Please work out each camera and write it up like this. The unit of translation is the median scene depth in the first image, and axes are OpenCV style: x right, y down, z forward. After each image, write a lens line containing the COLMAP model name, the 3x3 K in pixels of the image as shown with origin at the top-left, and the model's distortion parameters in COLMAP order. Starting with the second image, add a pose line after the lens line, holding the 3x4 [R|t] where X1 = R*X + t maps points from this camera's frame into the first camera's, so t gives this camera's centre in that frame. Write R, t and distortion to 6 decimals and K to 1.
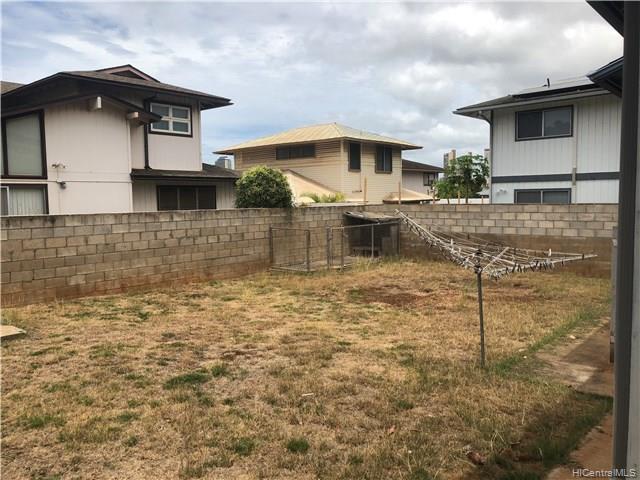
lens RADIAL K [[514.0, 0, 322.8], [0, 514.0, 241.5], [0, 0, 1]] dist [-0.003122, -0.008049]
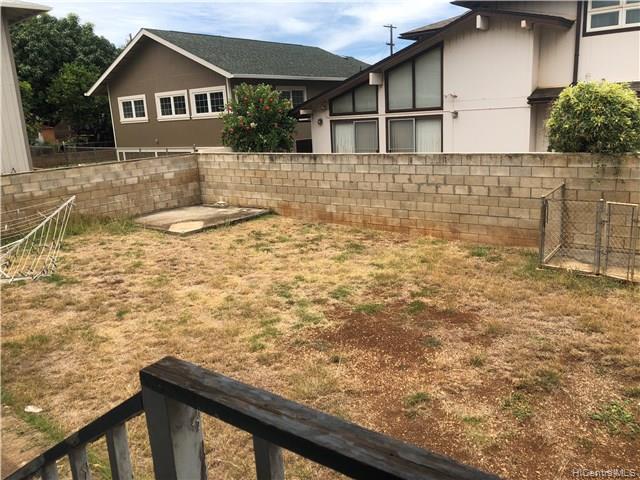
lens RADIAL K [[514.0, 0, 322.1], [0, 514.0, 236.8], [0, 0, 1]] dist [-0.003122, -0.008049]
pose [[0.047584, 0.238275, -0.970031, 0.587851], [-0.025490, 0.971105, 0.237288, -0.121697], [0.998542, 0.013435, 0.052283, 0.756489]]
